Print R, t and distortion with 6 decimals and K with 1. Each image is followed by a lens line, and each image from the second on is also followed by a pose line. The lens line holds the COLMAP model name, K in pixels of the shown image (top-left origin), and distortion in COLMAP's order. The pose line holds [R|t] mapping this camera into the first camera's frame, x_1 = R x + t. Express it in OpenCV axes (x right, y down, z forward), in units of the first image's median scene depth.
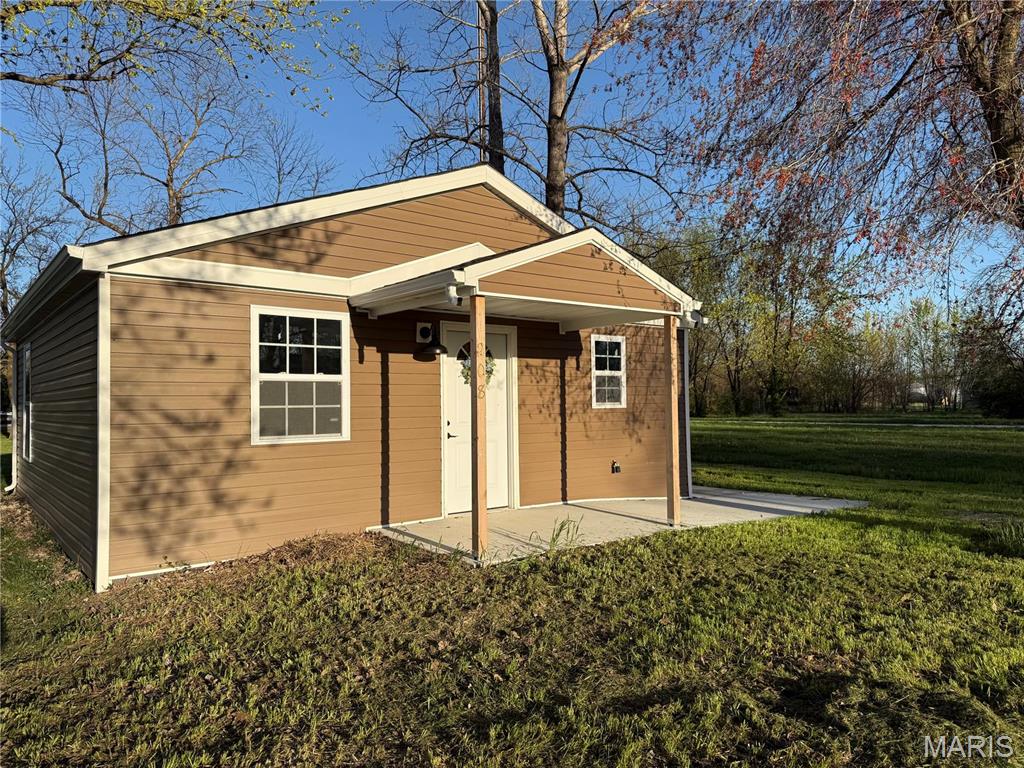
lens RADIAL K [[715.6, 0, 512.2], [0, 715.6, 352.4], [0, 0, 1]] dist [0.028430, -0.040197]
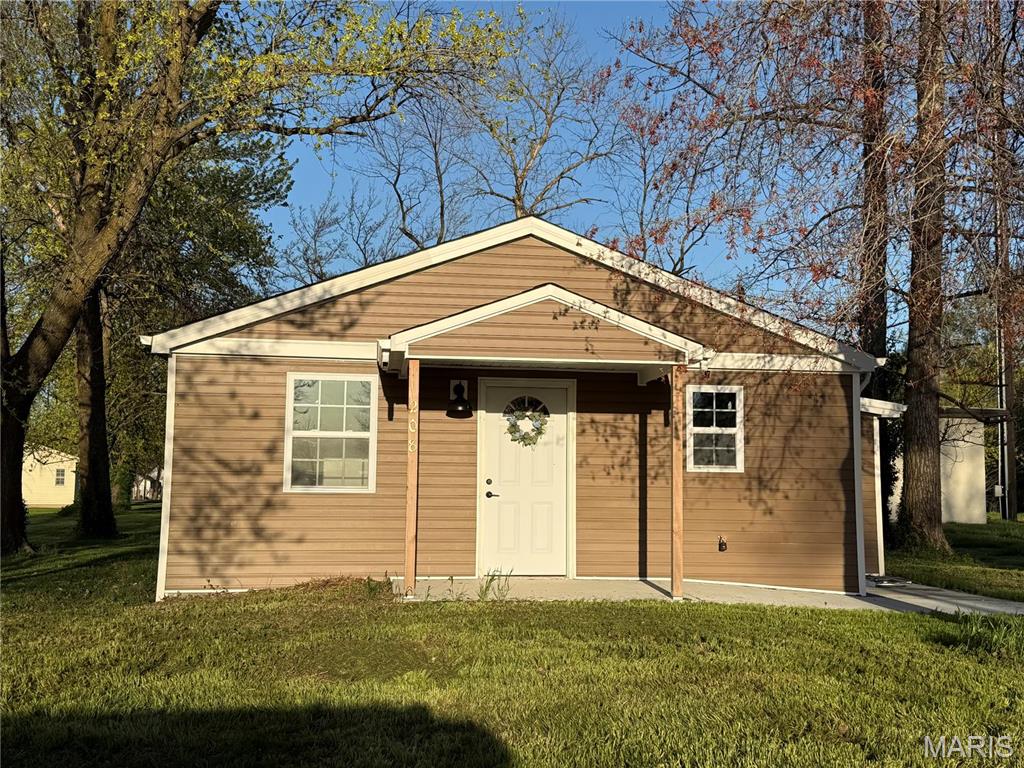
lens RADIAL K [[1096.1, 0, 512.0], [0, 1096.1, 384.0], [0, 0, 1]] dist [-0.000067, -0.002011]
pose [[0.854773, -0.024225, -0.518436, 0.755775], [0.014401, 0.999633, -0.022966, 0.001015], [0.518802, 0.012165, 0.854808, -0.299081]]
